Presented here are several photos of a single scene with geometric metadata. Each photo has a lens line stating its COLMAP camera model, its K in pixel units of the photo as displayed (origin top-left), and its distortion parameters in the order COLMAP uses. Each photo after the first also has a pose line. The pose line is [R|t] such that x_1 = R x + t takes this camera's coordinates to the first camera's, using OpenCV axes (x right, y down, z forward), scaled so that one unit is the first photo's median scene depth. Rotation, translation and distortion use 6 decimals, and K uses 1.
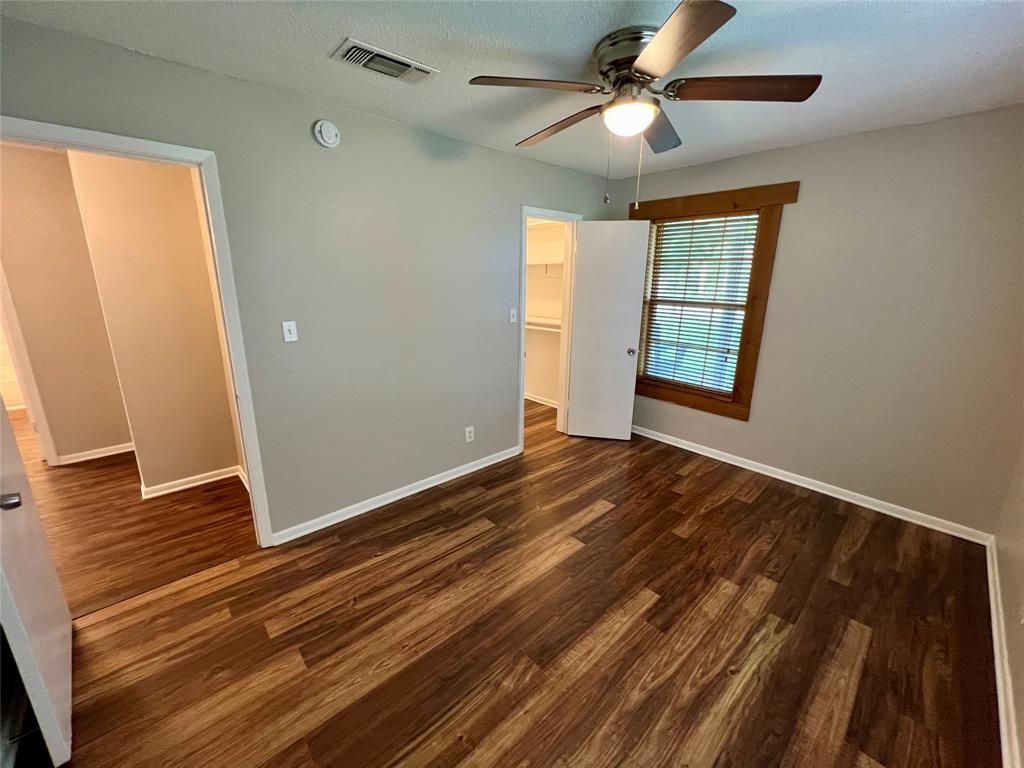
lens RADIAL K [[410.8, 0, 509.3], [0, 410.8, 378.9], [0, 0, 1]] dist [0.001115, 0.000378]
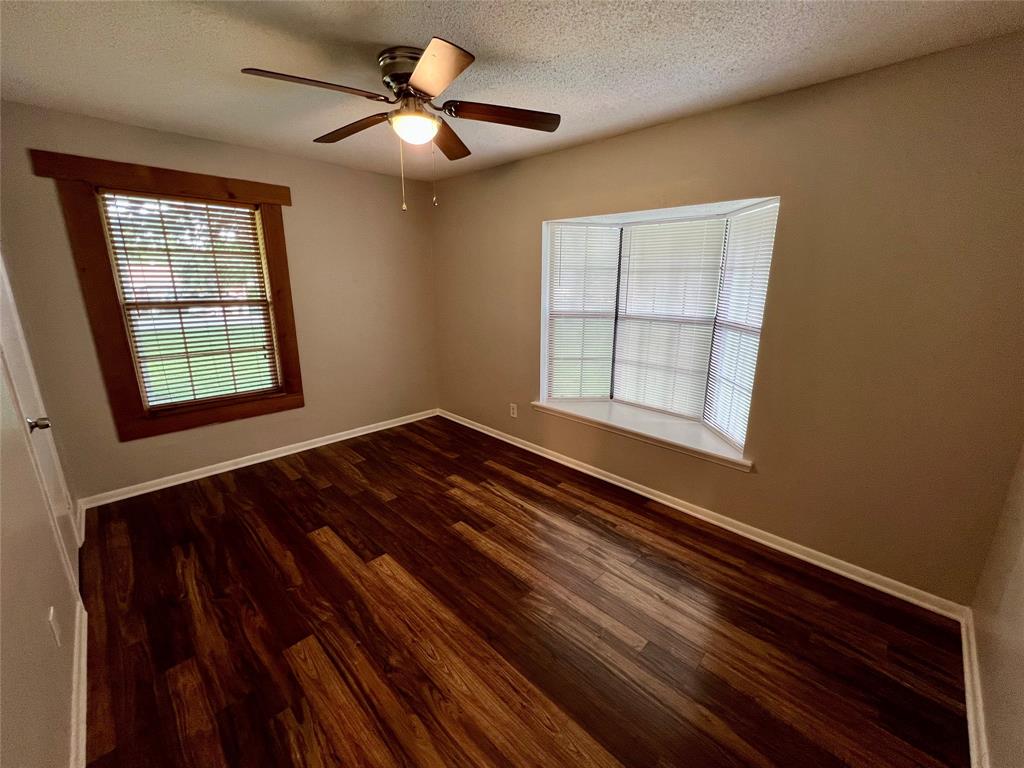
lens RADIAL K [[410.8, 0, 510.9], [0, 410.8, 382.9], [0, 0, 1]] dist [0.001115, 0.000378]
pose [[-0.051093, -0.257966, 0.964802, -0.618239], [0.236999, 0.935336, 0.262638, -0.142636], [-0.970165, 0.242076, 0.013349, 0.580587]]
